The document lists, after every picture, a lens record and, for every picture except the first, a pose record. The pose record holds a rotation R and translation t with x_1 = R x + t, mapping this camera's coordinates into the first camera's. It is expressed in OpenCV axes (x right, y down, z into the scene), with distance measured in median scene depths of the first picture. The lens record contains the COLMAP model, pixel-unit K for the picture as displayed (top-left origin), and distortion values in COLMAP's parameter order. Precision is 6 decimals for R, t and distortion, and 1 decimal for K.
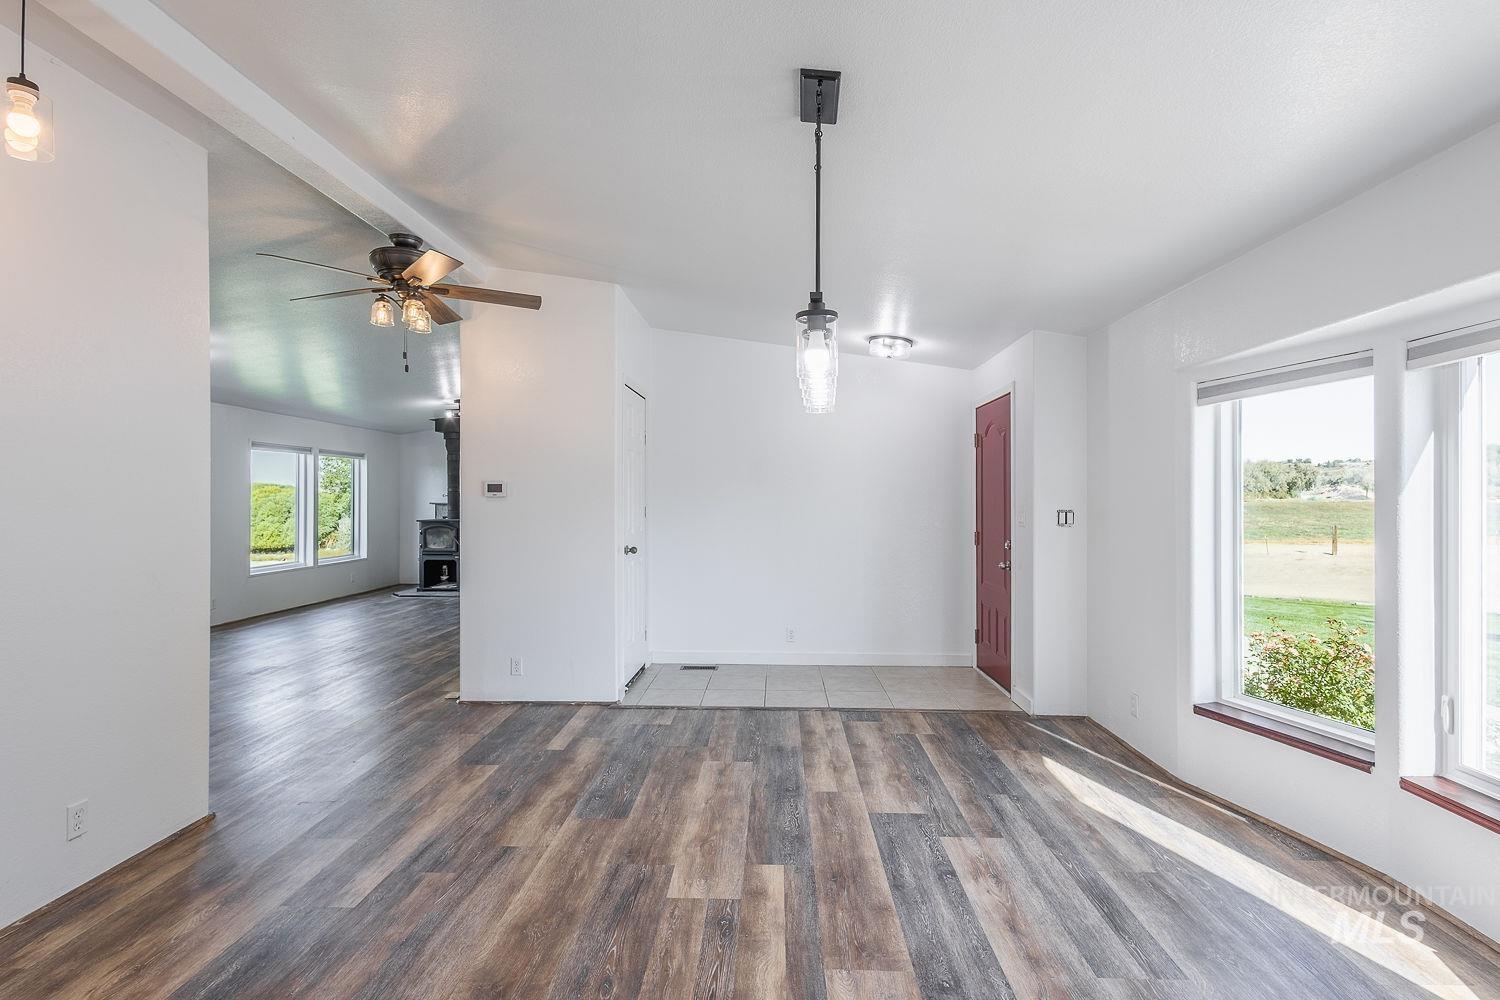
lens RADIAL K [[706.9, 0, 750.0], [0, 706.9, 500.0], [0, 0, 1]] dist [0.005424, 0.000064]
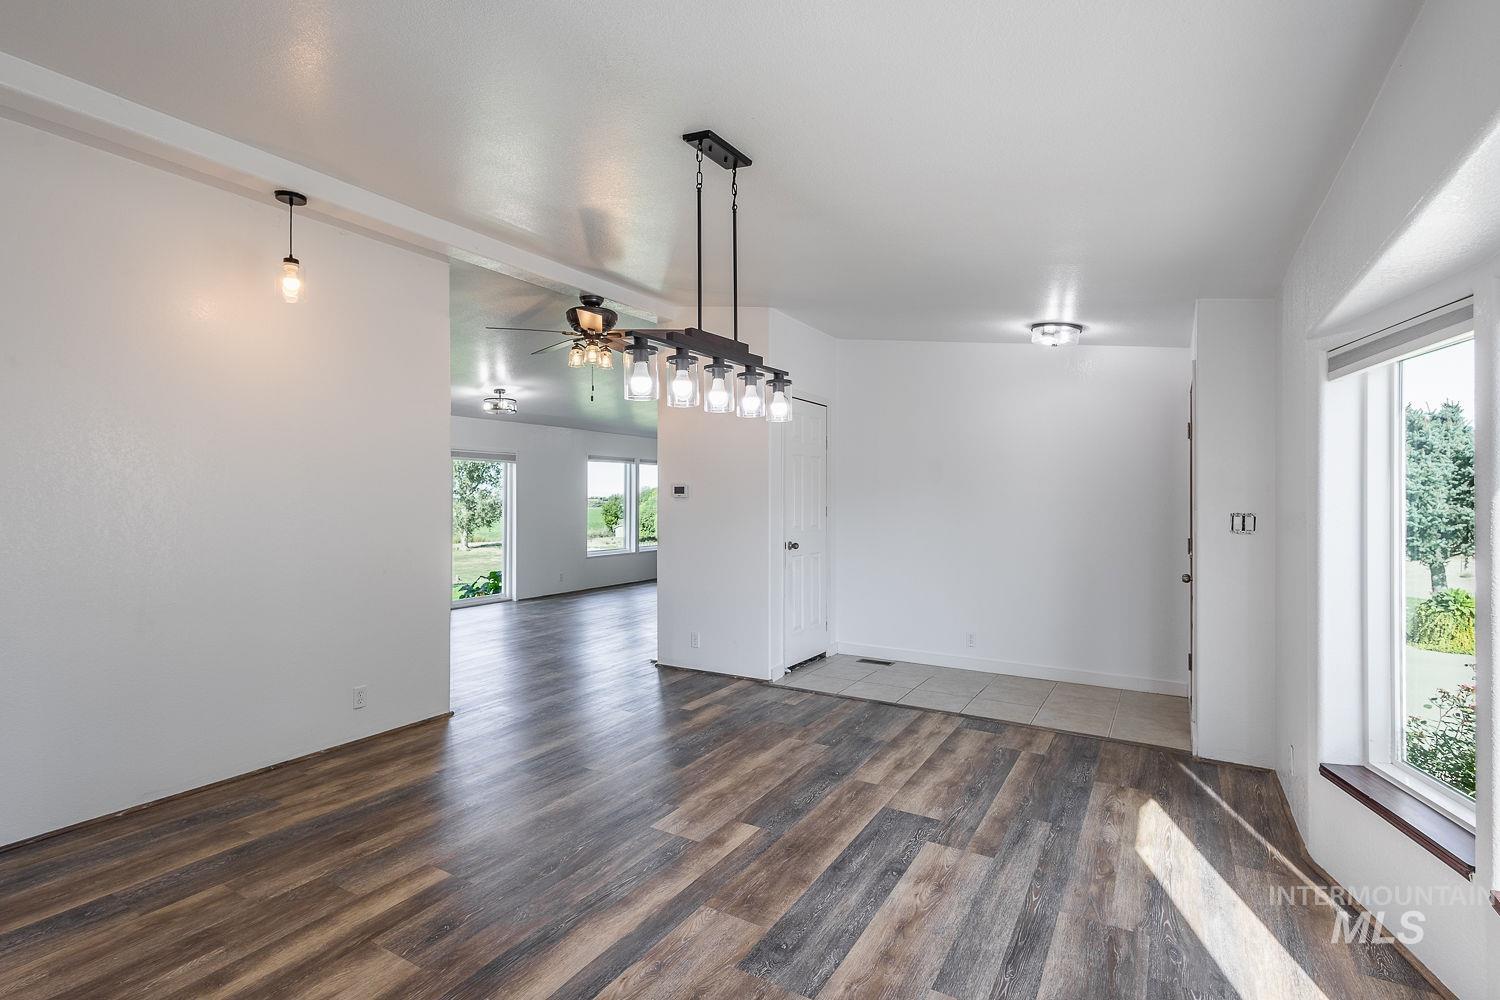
lens RADIAL K [[699.7, 0, 752.7], [0, 699.7, 497.8], [0, 0, 1]] dist [0.005195, -0.000080]
pose [[0.878266, 0.000368, -0.478172, 0.443081], [-0.002113, 0.999993, -0.003113, -0.000495], [0.478167, 0.003744, 0.878261, 0.018133]]
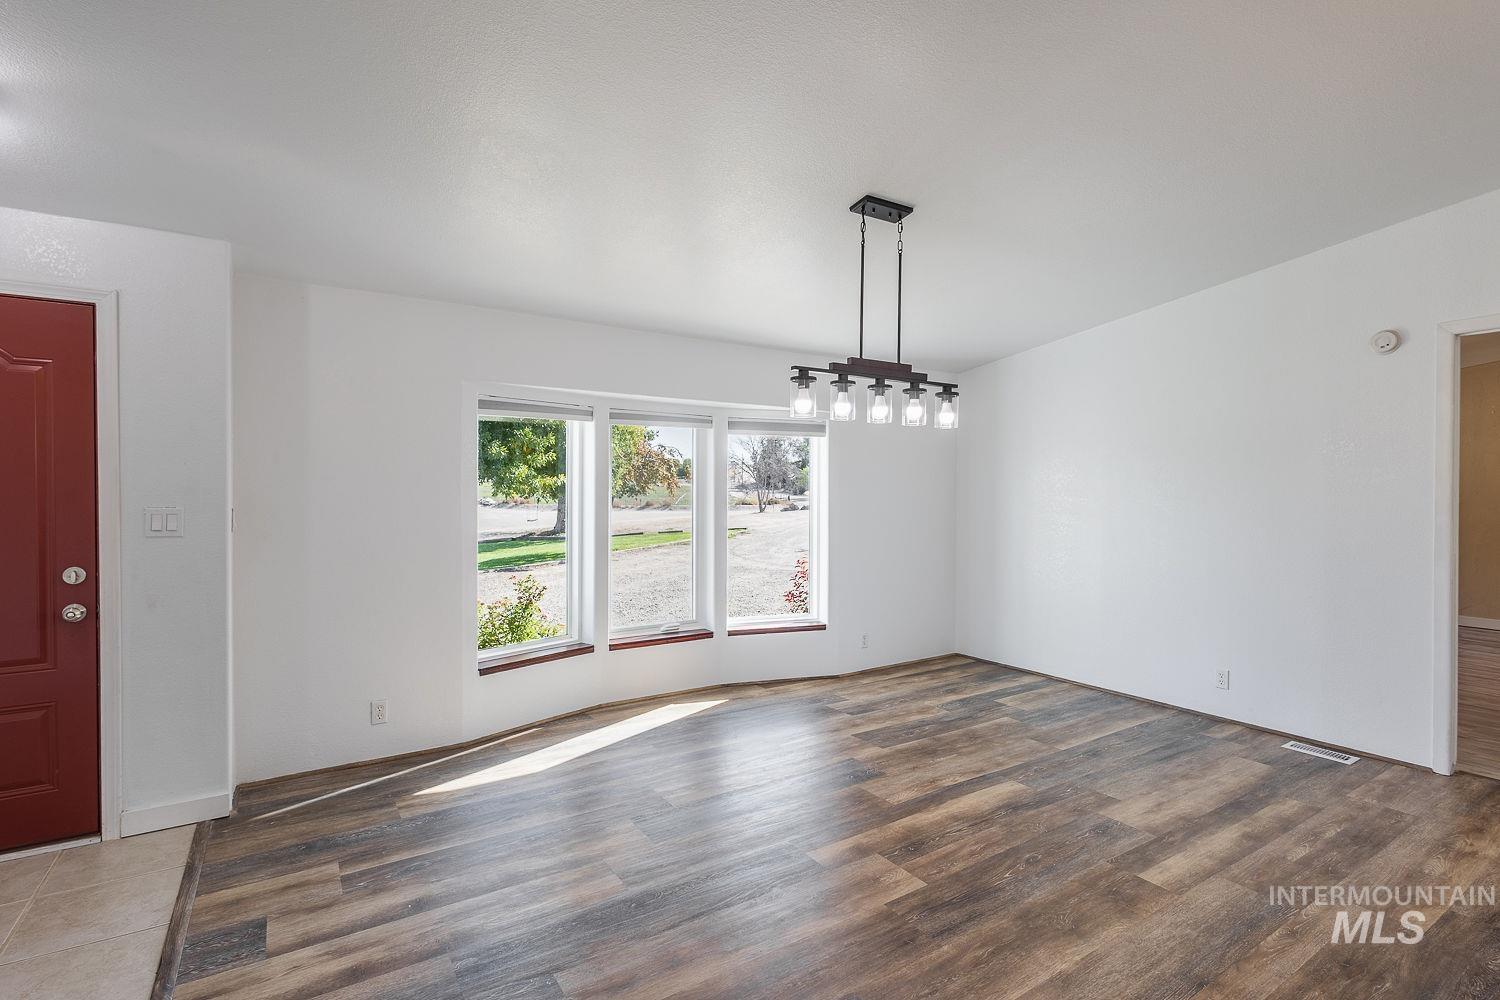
lens RADIAL K [[706.9, 0, 750.0], [0, 706.9, 500.0], [0, 0, 1]] dist [0.005424, 0.000064]
pose [[-0.580514, -0.009652, 0.814193, -0.575013], [-0.001535, 0.999941, 0.010760, -0.003478], [-0.814249, 0.004996, -0.580494, 1.300022]]
